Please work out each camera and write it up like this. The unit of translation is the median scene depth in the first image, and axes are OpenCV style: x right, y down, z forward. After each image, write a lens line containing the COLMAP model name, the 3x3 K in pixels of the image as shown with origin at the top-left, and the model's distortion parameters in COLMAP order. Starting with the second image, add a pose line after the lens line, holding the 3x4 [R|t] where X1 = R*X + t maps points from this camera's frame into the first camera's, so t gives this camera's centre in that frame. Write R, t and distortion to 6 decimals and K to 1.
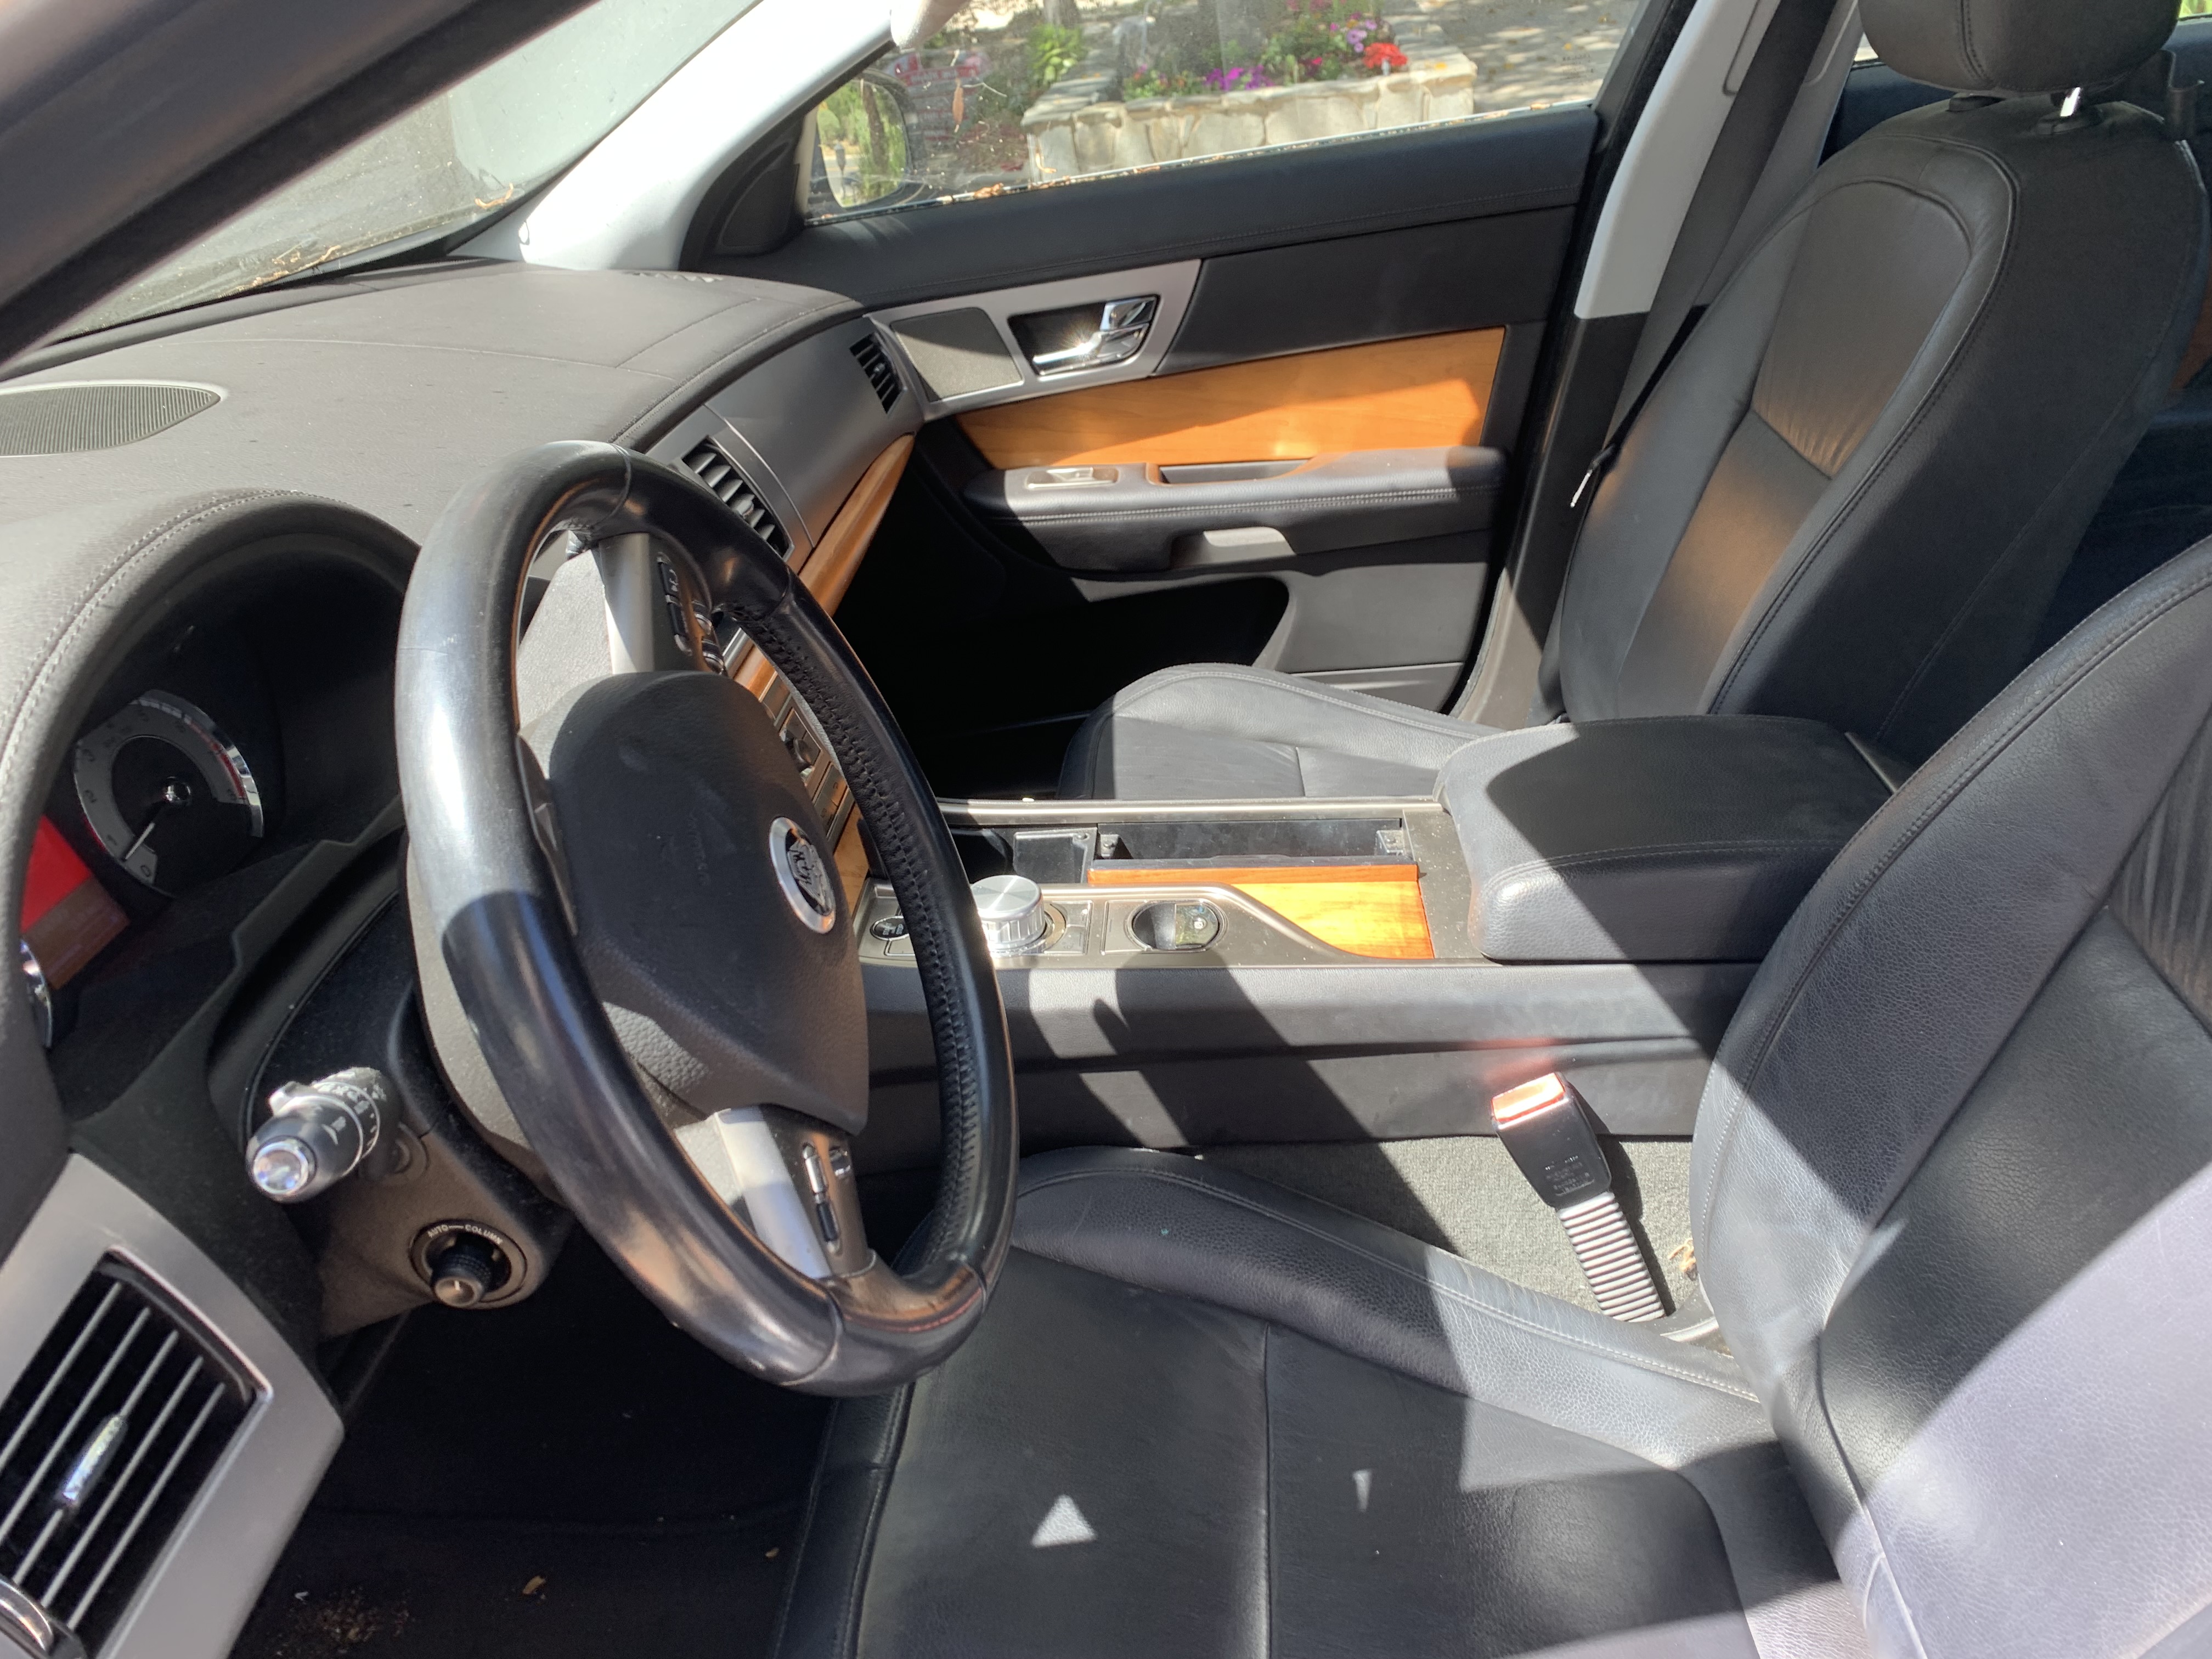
lens RADIAL K [[1682.5, 0, 1102.4], [0, 1682.5, 839.2], [0, 0, 1]] dist [-0.001270, 0.001869]
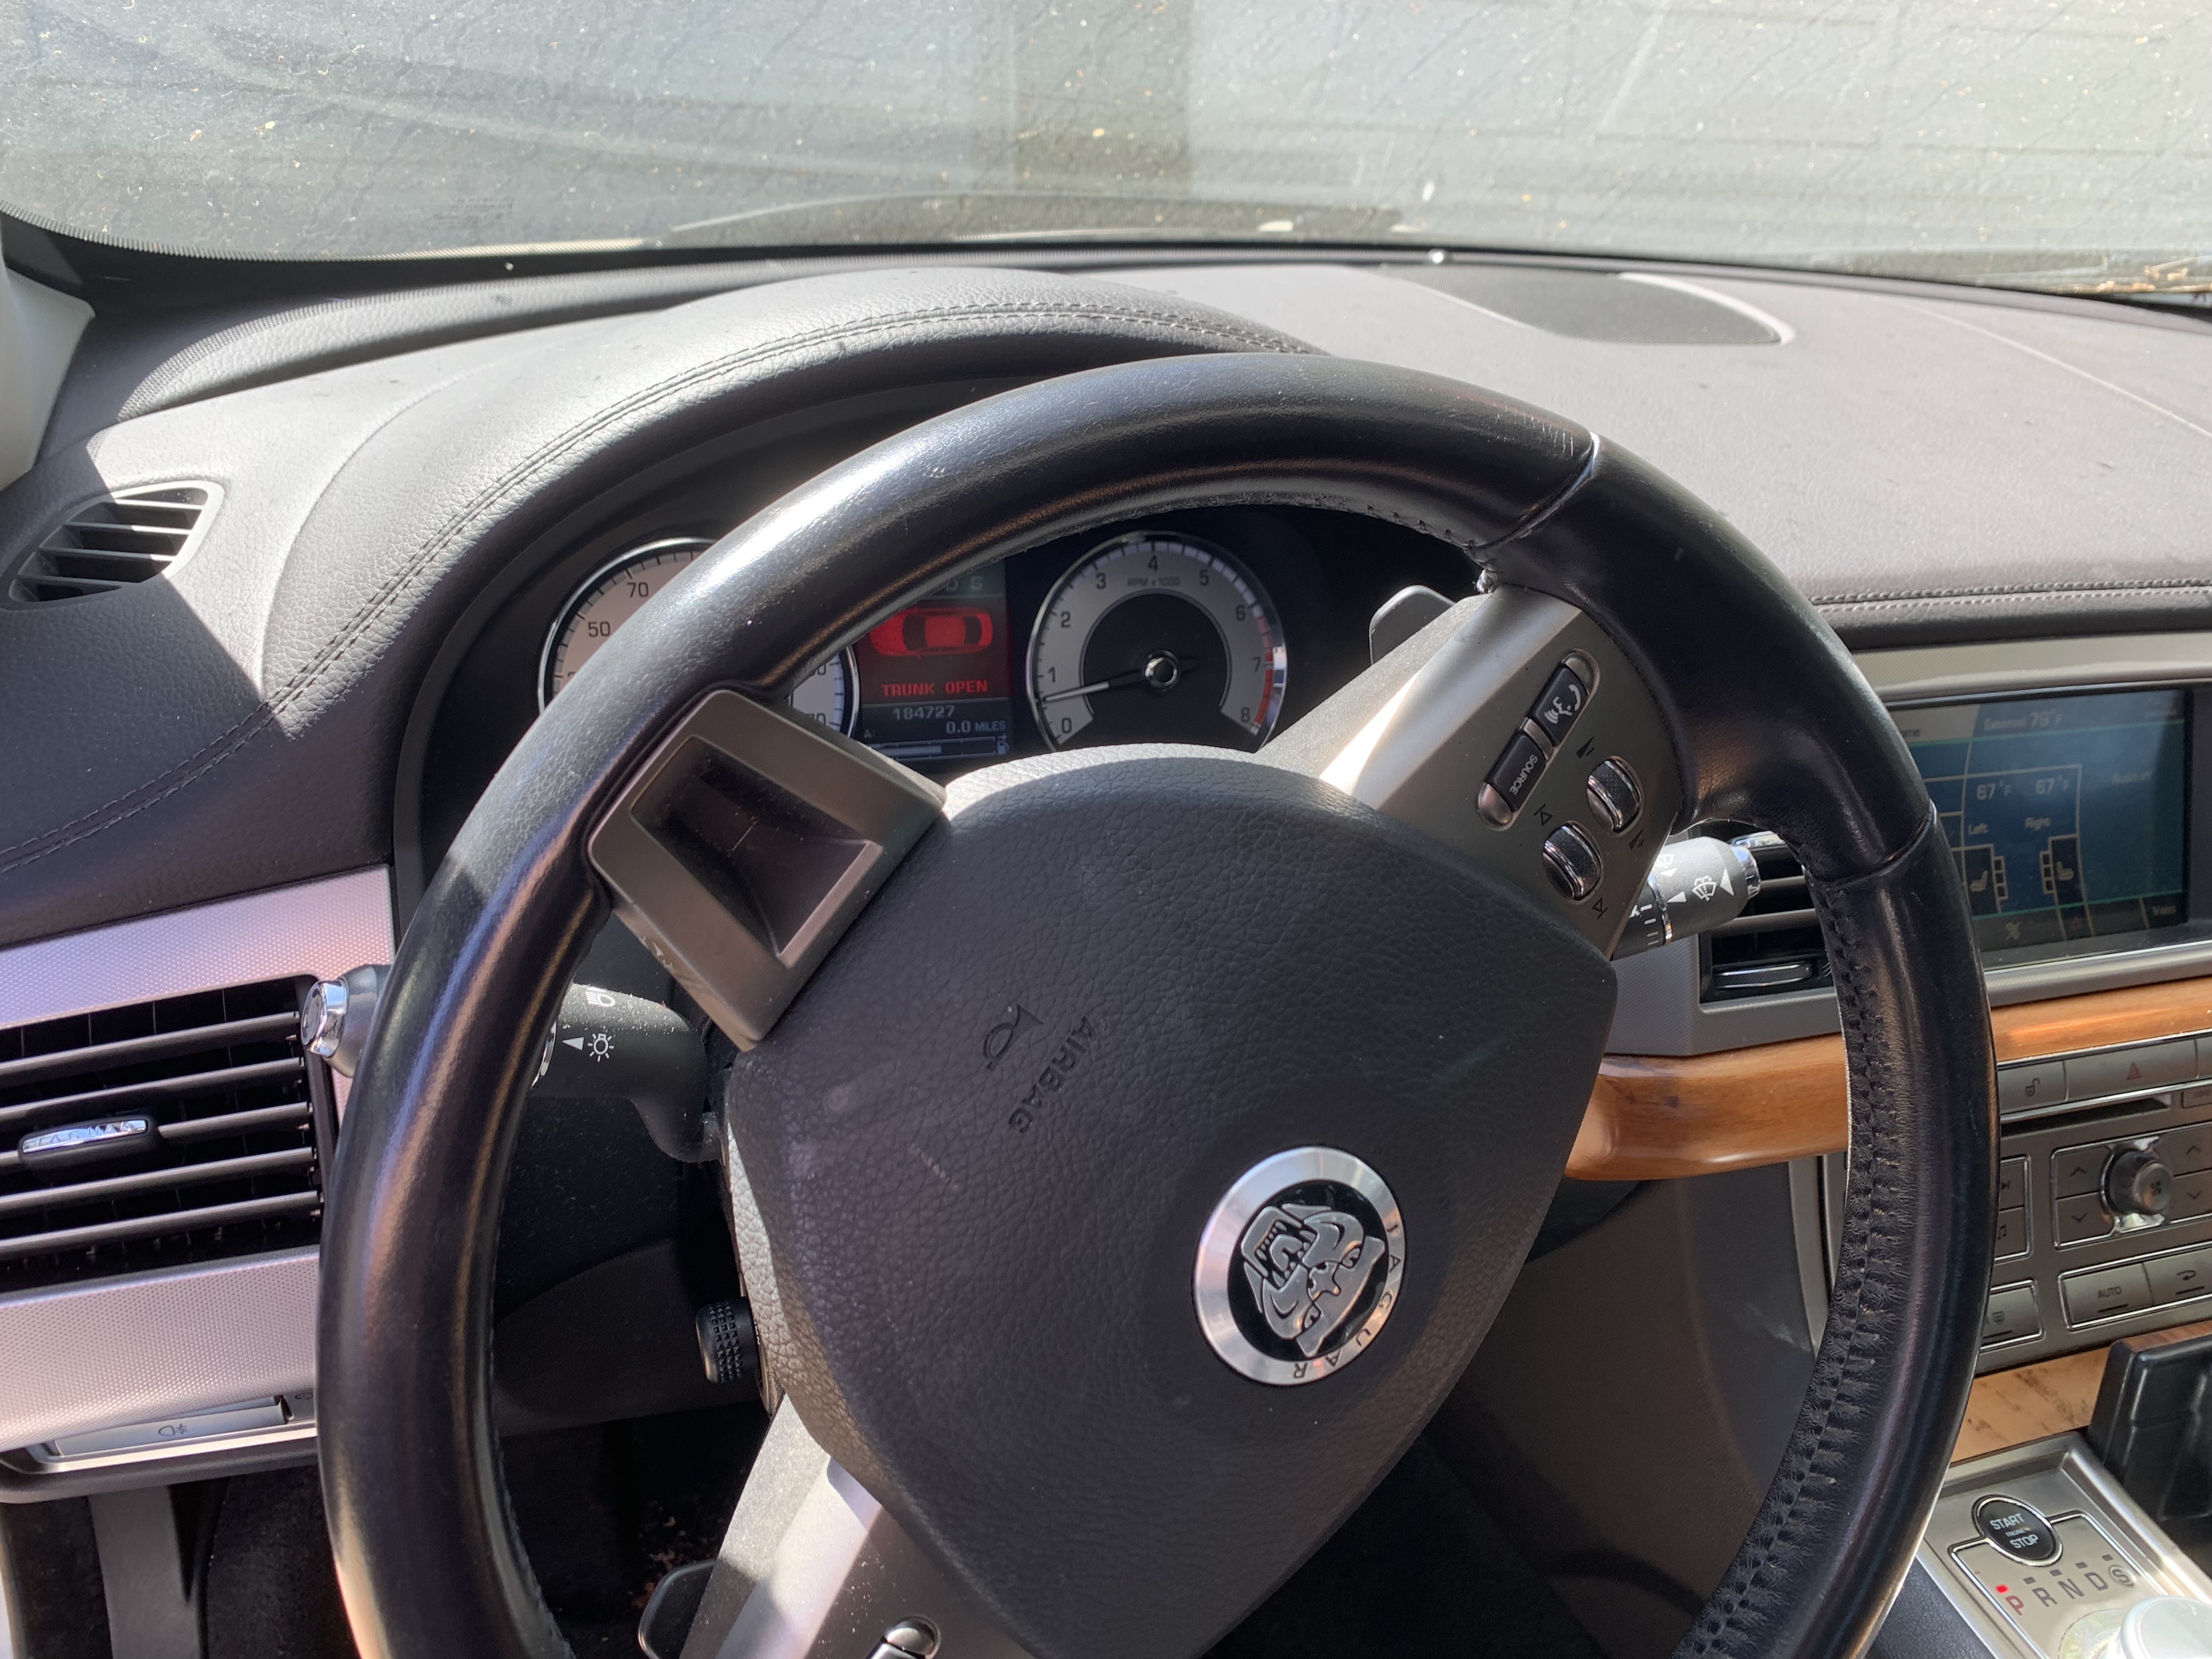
lens RADIAL K [[1697.1, 0, 1106.0], [0, 1697.1, 829.5], [0, 0, 1]] dist [0.000412, -0.000667]
pose [[0.369082, 0.503256, -0.781352, 0.074552], [-0.535982, 0.802078, 0.263427, -0.103287], [0.759277, 0.321564, 0.565769, 0.330762]]
